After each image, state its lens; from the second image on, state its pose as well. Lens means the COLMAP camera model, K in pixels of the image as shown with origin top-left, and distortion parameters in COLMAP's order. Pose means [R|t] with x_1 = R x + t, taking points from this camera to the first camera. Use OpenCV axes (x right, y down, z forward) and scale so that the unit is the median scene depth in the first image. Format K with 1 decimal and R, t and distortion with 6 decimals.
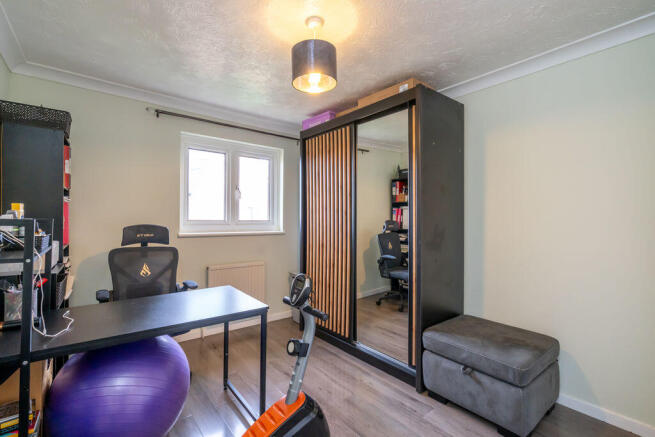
lens RADIAL K [[298.5, 0, 325.3], [0, 298.5, 218.2], [0, 0, 1]] dist [0.002098, 0.000892]
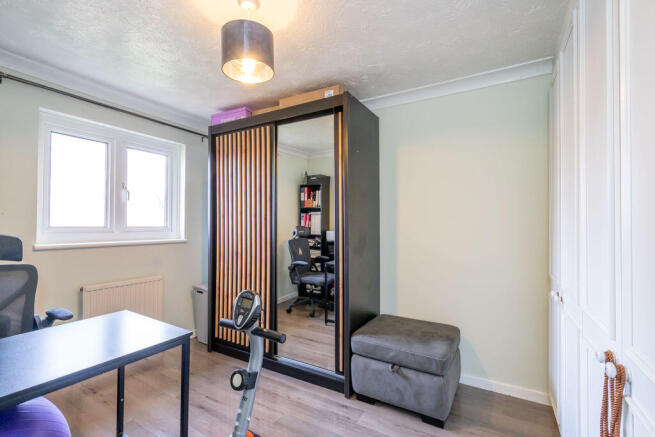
lens RADIAL K [[298.5, 0, 328.2], [0, 298.5, 219.2], [0, 0, 1]] dist [0.002098, 0.000892]
pose [[0.936710, 0.002952, 0.350094, -0.085715], [0.002408, 0.999886, -0.014874, -0.000162], [-0.350098, 0.014776, 0.936596, 0.066512]]
